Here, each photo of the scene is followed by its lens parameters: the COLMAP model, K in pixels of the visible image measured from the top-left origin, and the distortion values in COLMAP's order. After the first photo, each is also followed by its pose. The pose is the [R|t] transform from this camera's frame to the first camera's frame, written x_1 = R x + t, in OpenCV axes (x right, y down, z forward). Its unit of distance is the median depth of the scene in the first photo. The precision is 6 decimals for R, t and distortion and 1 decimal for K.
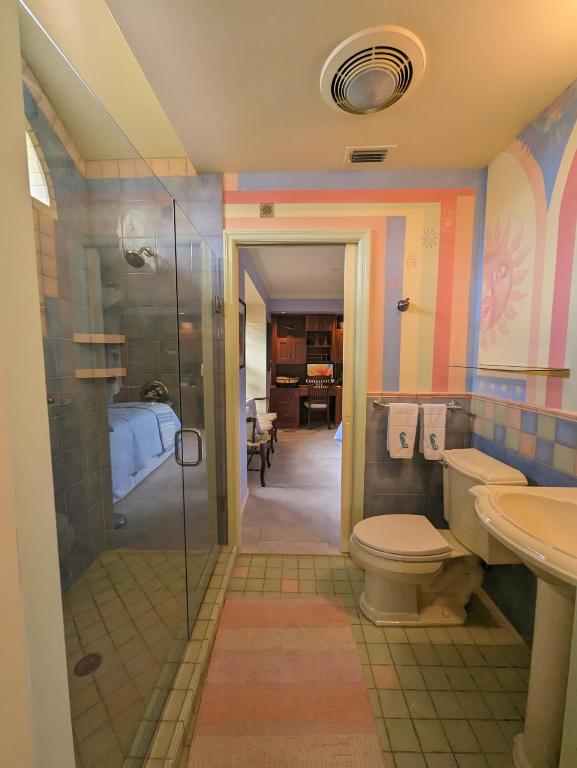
lens RADIAL K [[318.6, 0, 287.7], [0, 318.6, 385.8], [0, 0, 1]] dist [-0.000417, -0.000261]
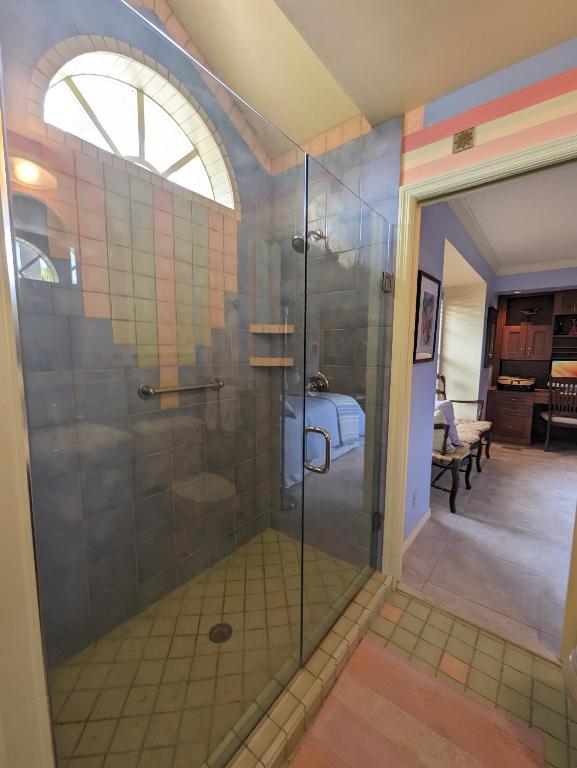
lens RADIAL K [[318.6, 0, 287.7], [0, 318.6, 385.8], [0, 0, 1]] dist [-0.000417, -0.000261]
pose [[0.790324, 0.074006, -0.608203, 0.082282], [-0.063256, 0.997229, 0.039144, -0.004884], [0.609414, 0.007536, 0.792816, 0.166096]]
